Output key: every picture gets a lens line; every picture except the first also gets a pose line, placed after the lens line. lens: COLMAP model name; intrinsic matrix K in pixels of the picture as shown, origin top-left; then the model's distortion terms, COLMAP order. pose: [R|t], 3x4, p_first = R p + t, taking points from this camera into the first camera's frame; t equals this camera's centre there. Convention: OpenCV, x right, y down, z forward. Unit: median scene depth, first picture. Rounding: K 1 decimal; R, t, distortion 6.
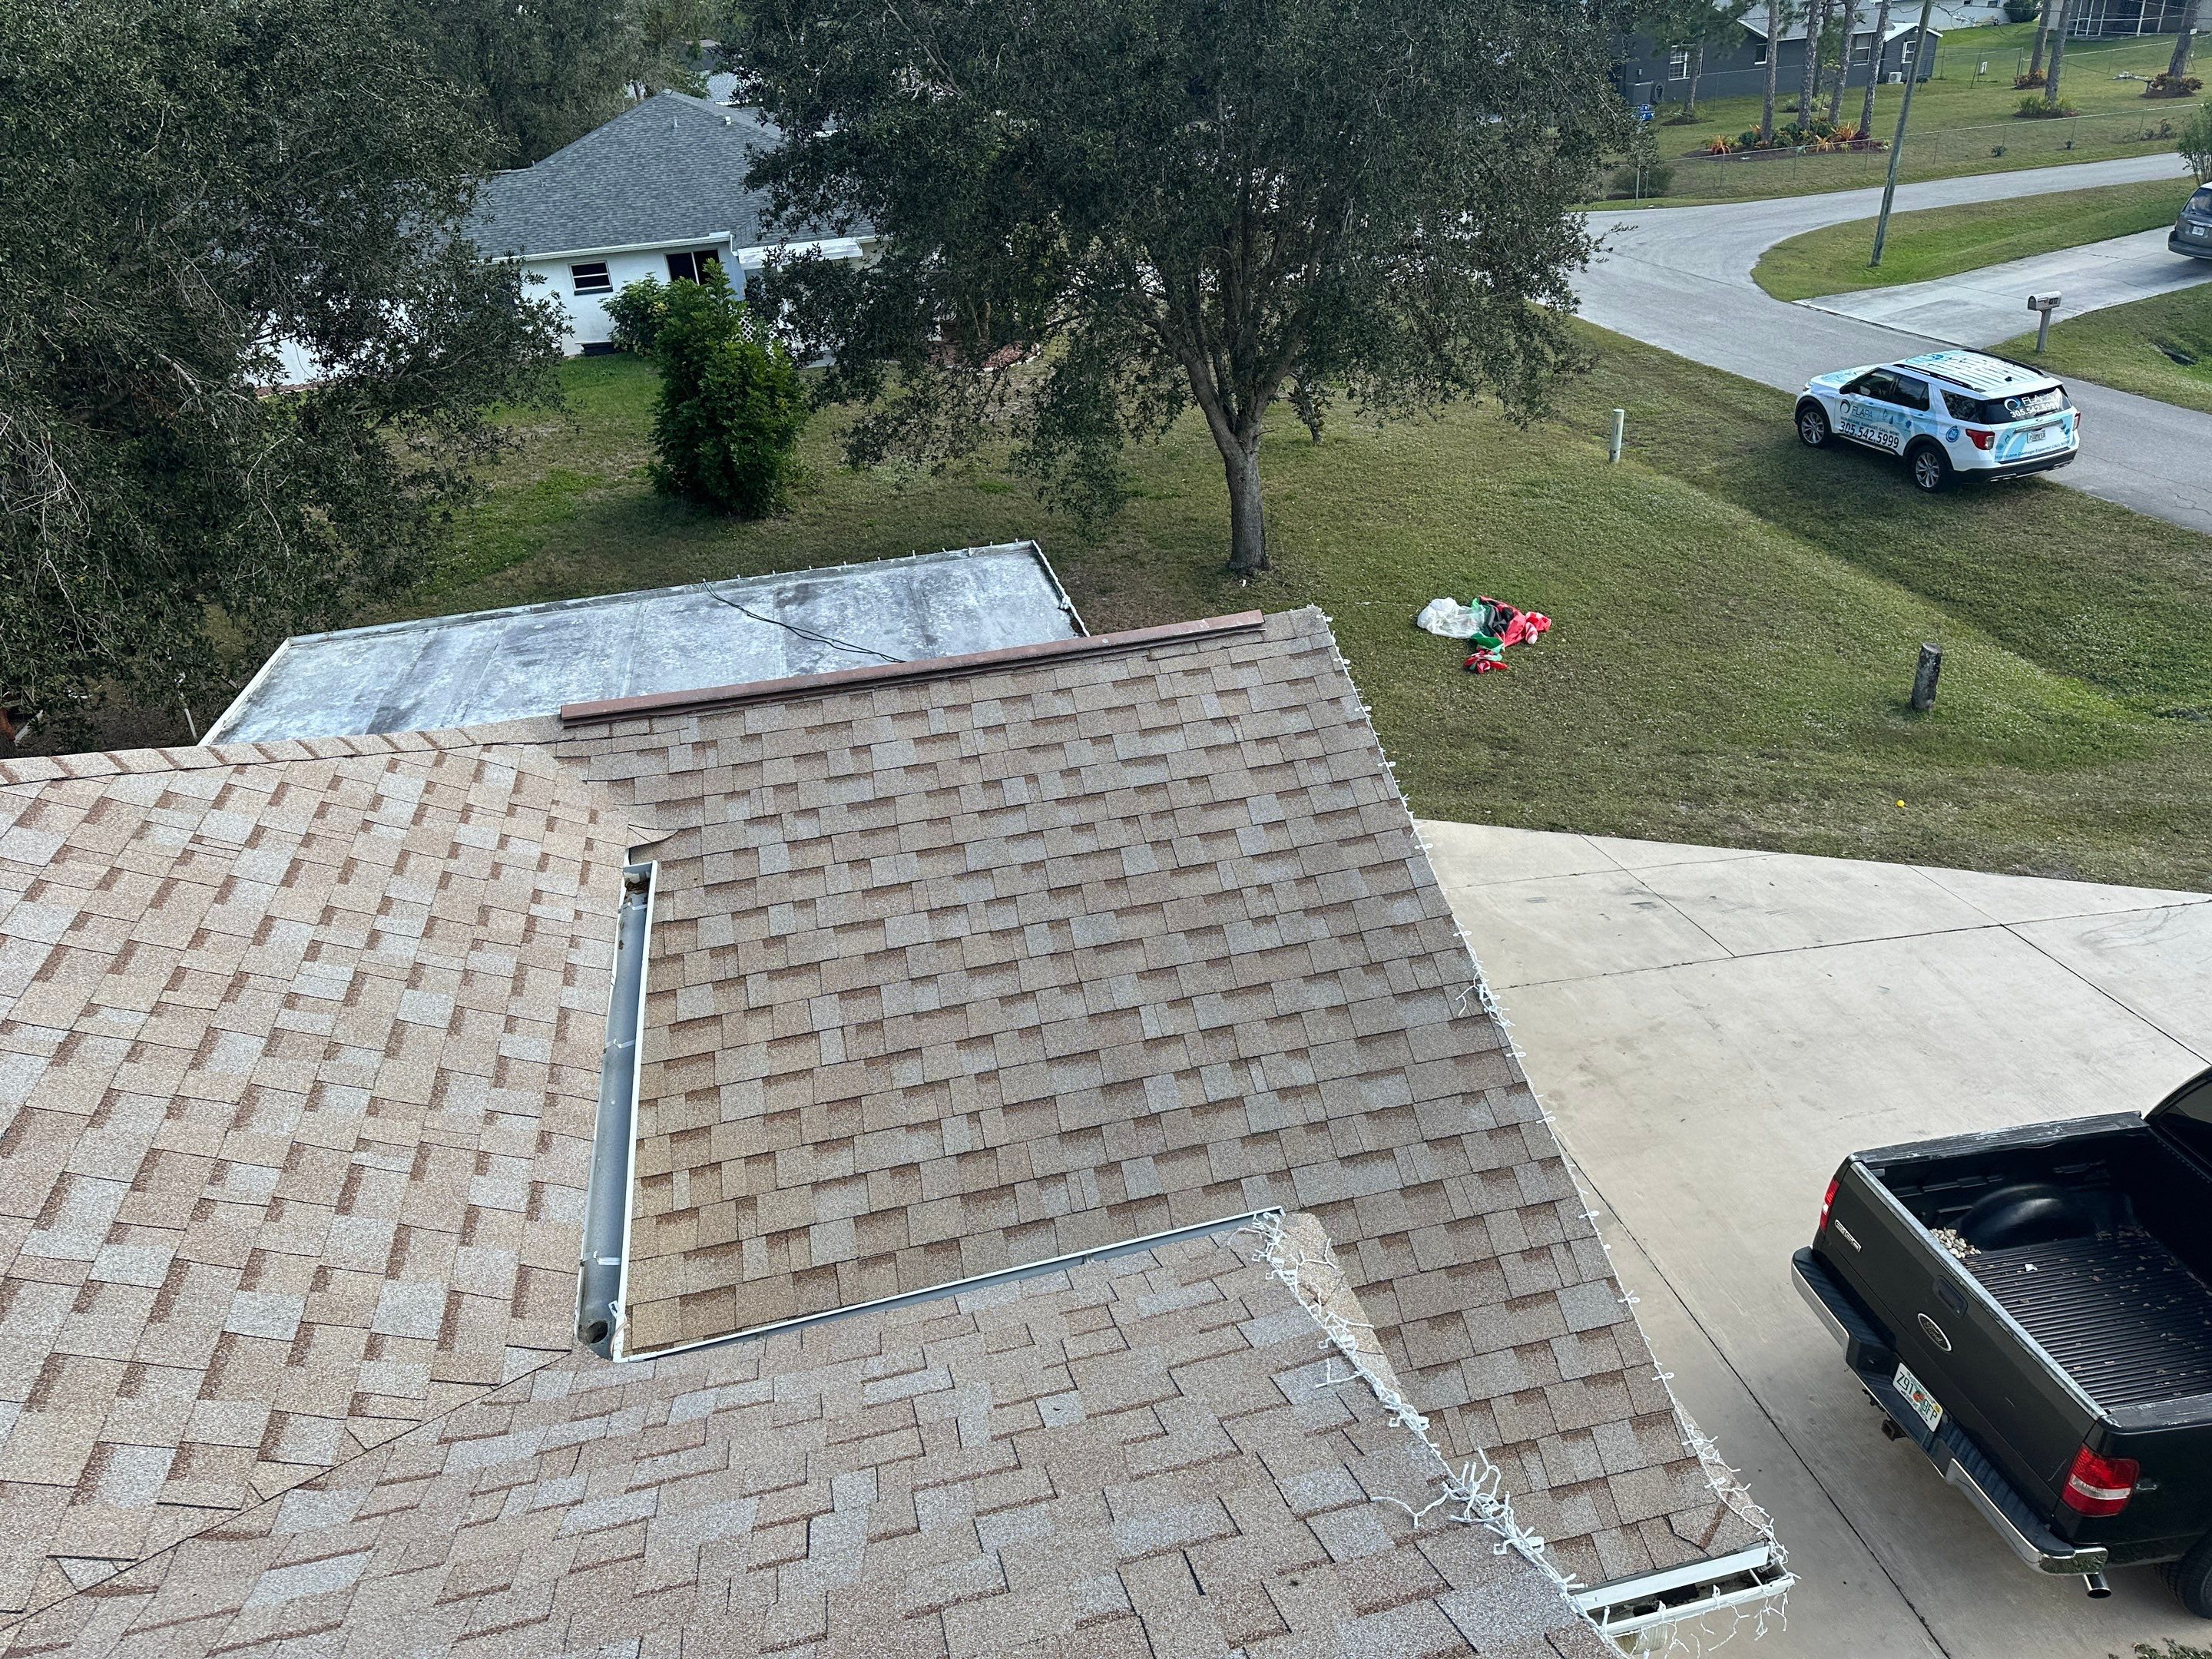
lens RADIAL K [[1552.3, 0, 1102.5], [0, 1552.3, 811.0], [0, 0, 1]] dist [0.059673, -0.063125]
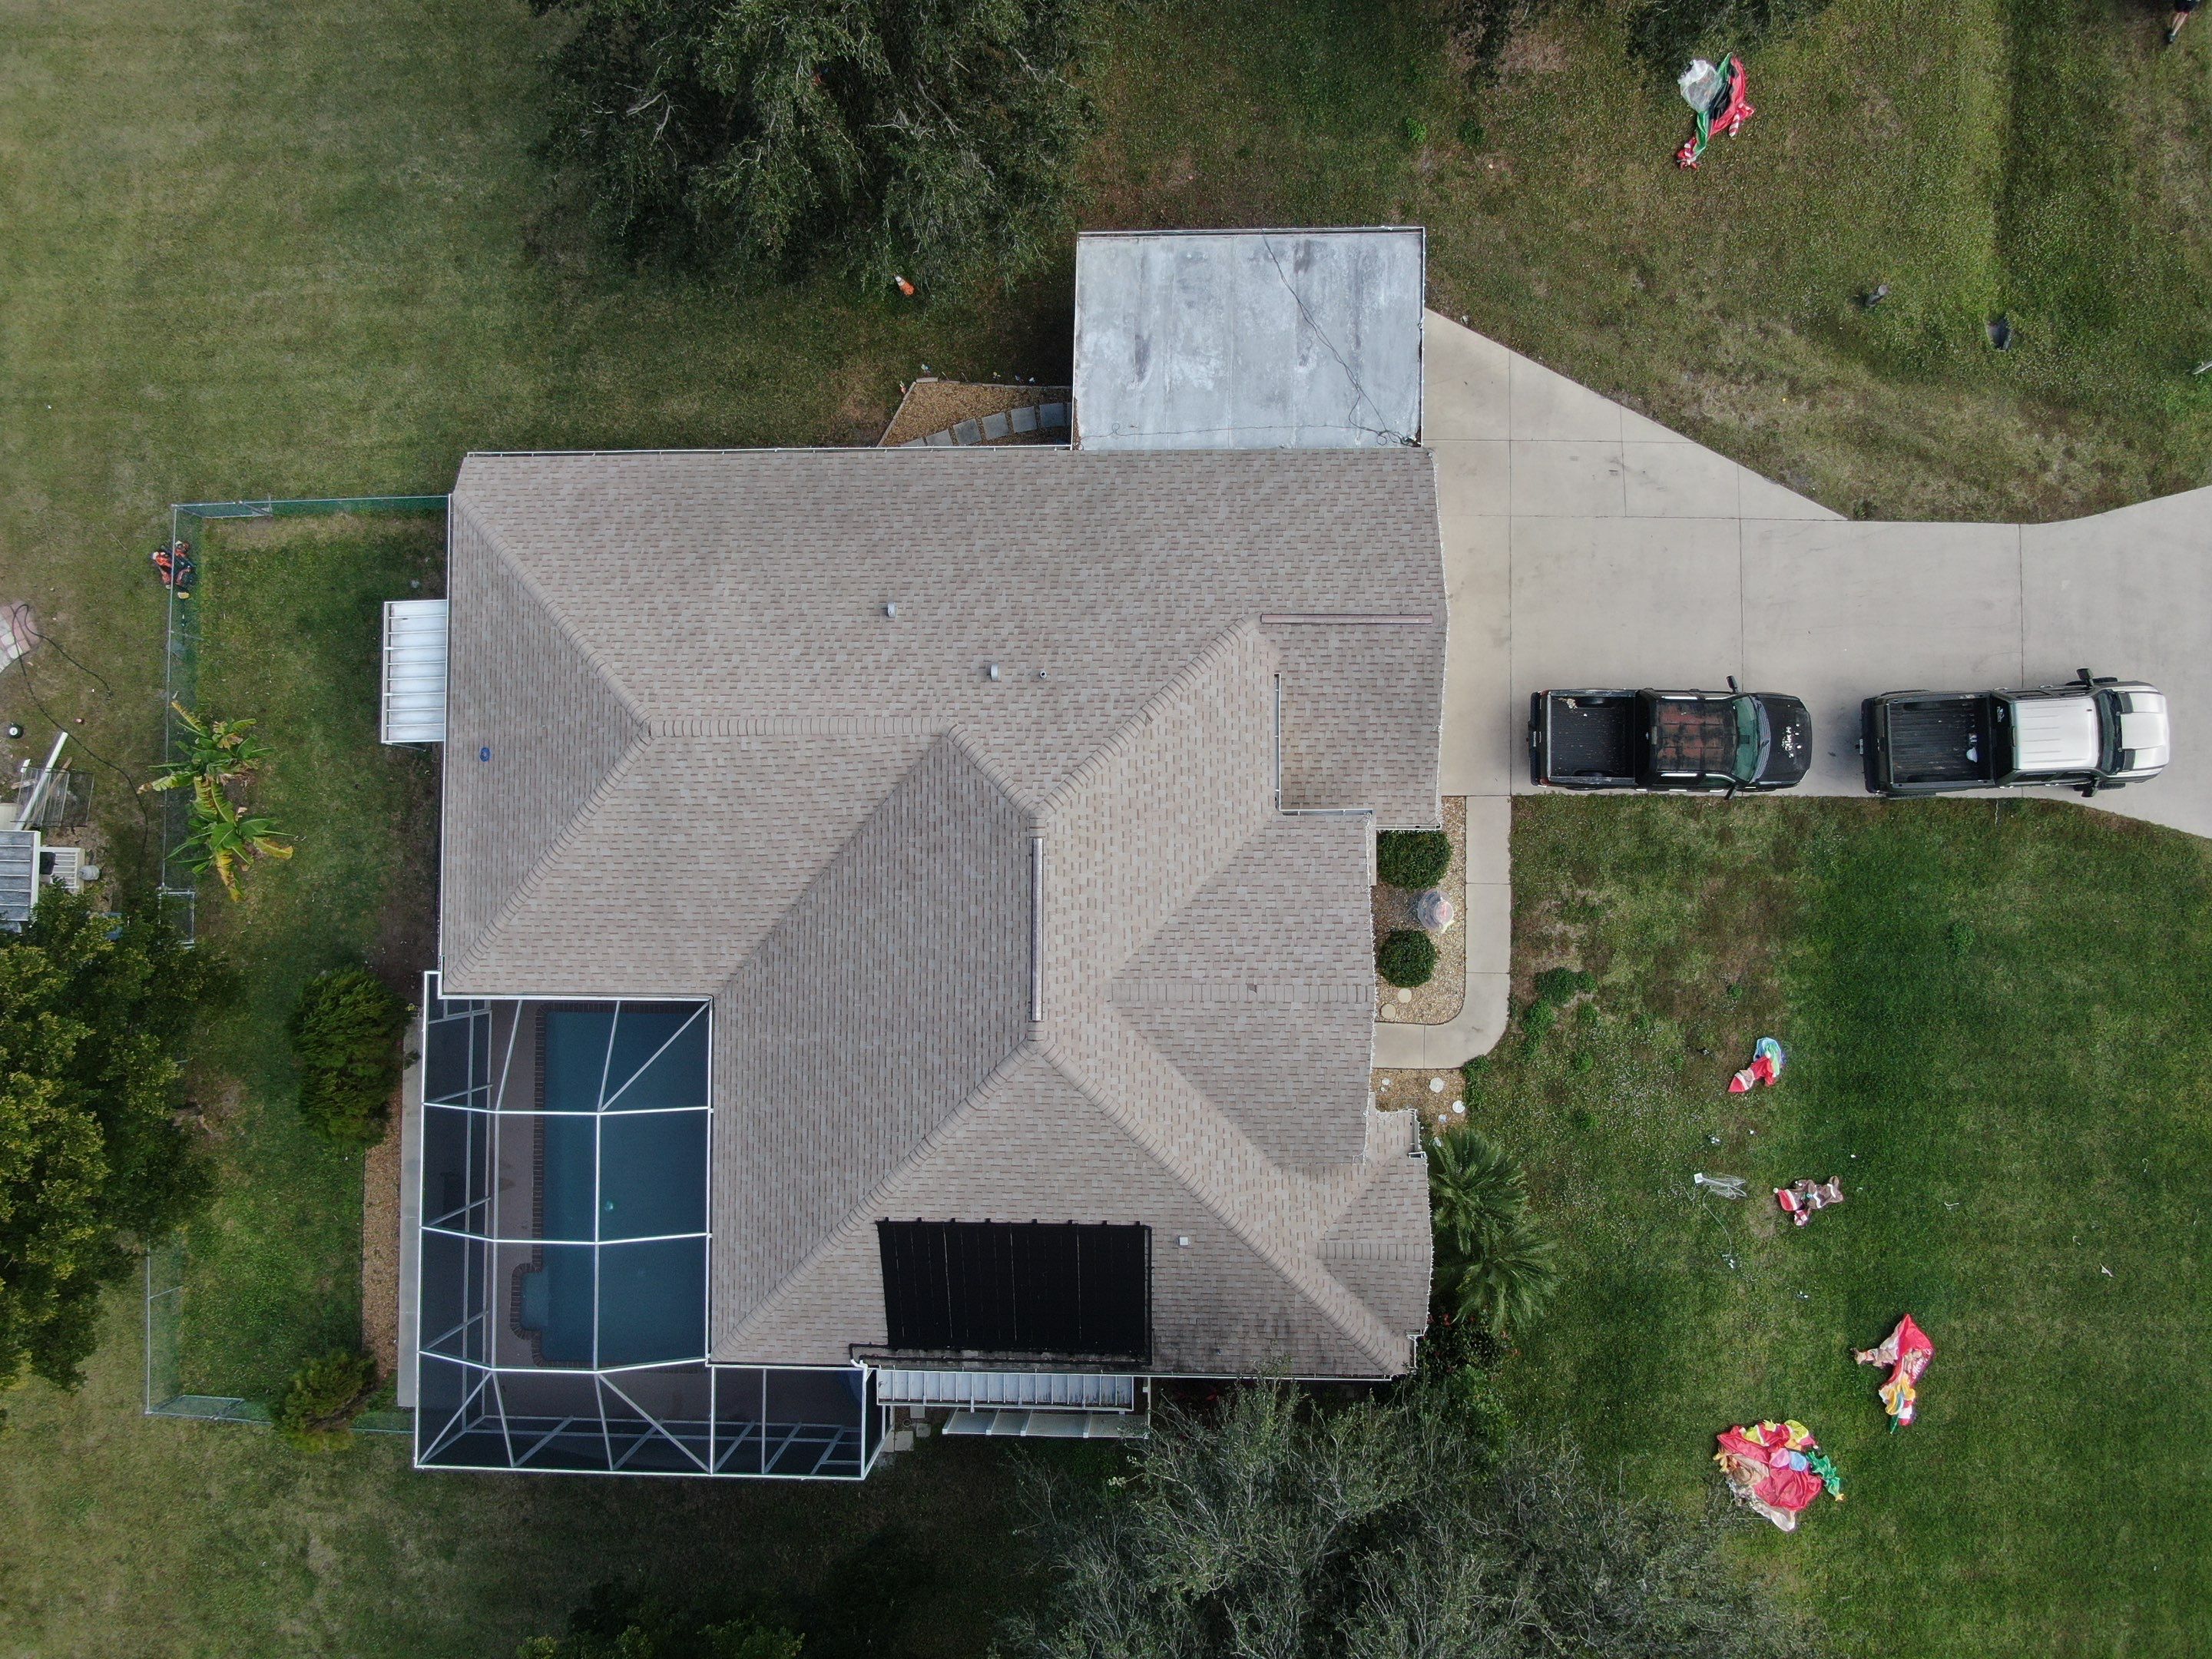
lens RADIAL K [[1577.8, 0, 1099.6], [0, 1577.8, 836.9], [0, 0, 1]] dist [-0.033804, 0.017437]
pose [[0.975805, 0.218471, 0.008701, -0.256169], [-0.111903, 0.464839, 0.878295, -1.322333], [0.187837, -0.858018, 0.478040, -0.622069]]
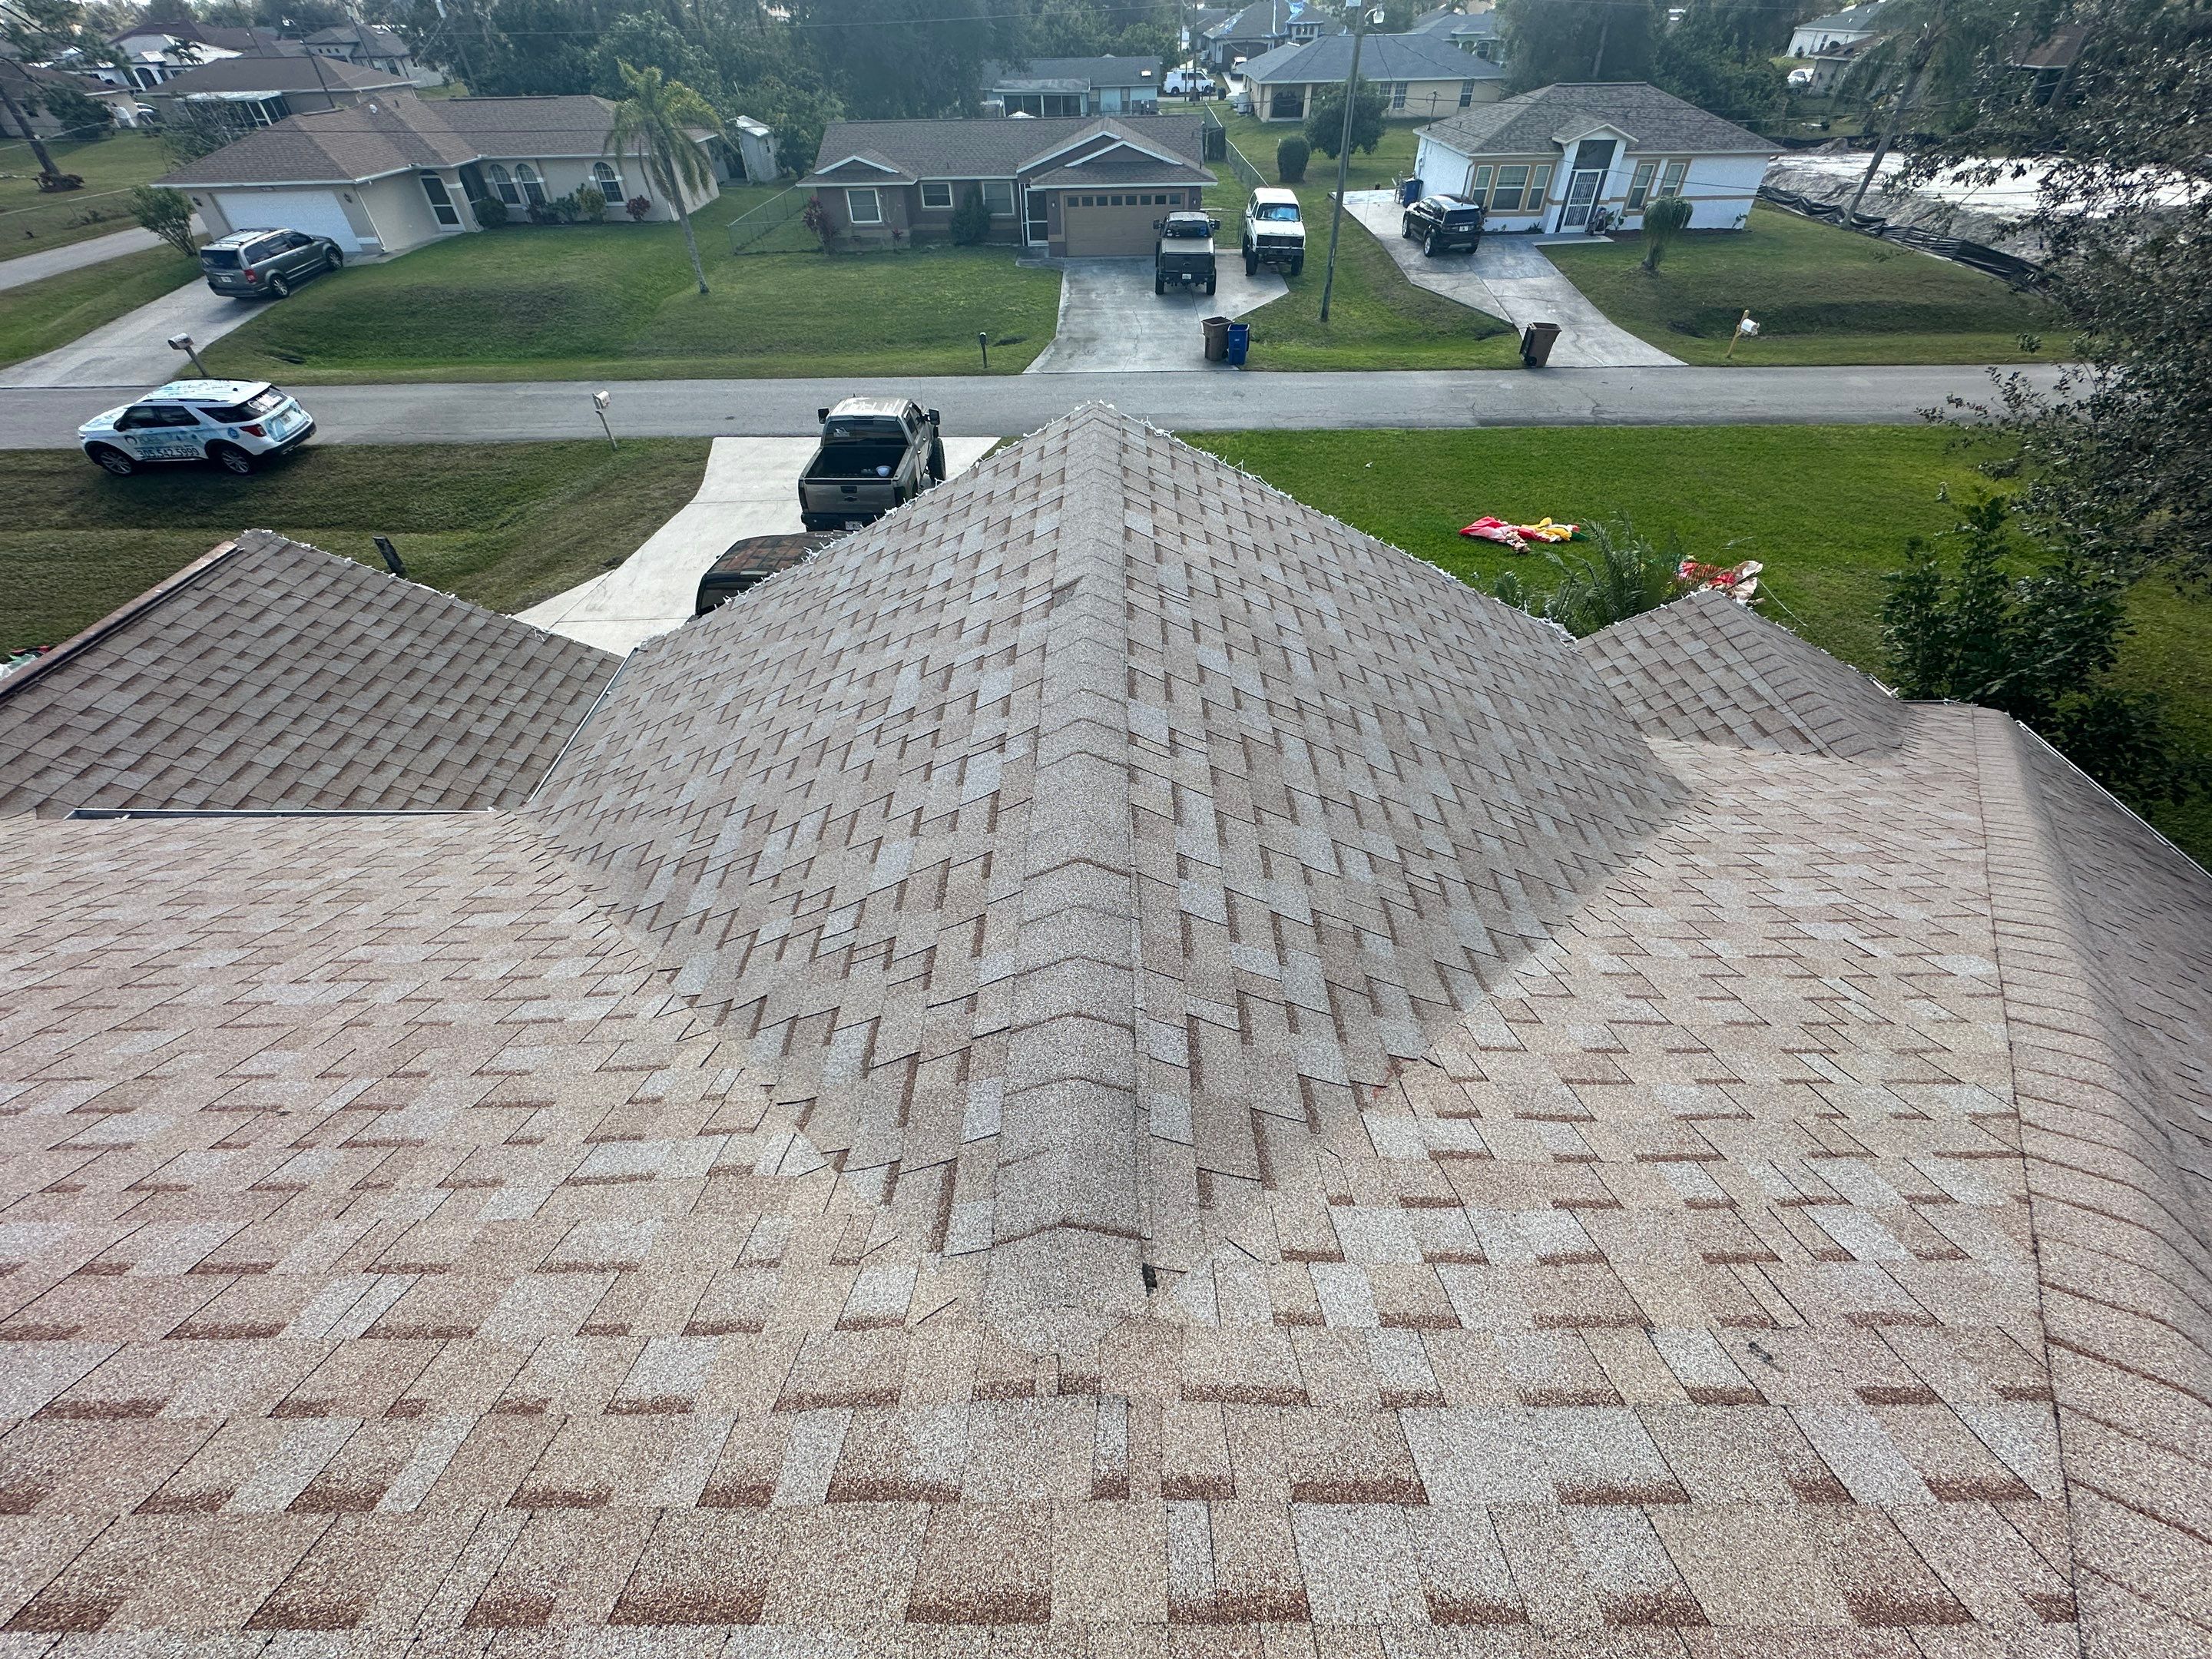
lens RADIAL K [[884.9, 0, 1107.6], [0, 884.9, 828.8], [0, 0, 1]] dist [-0.003425, 0.000524]
pose [[0.218964, -0.619382, 0.753937, -0.239446], [0.448681, 0.750064, 0.485890, 0.026625], [-0.866453, 0.231885, 0.442142, -0.066772]]
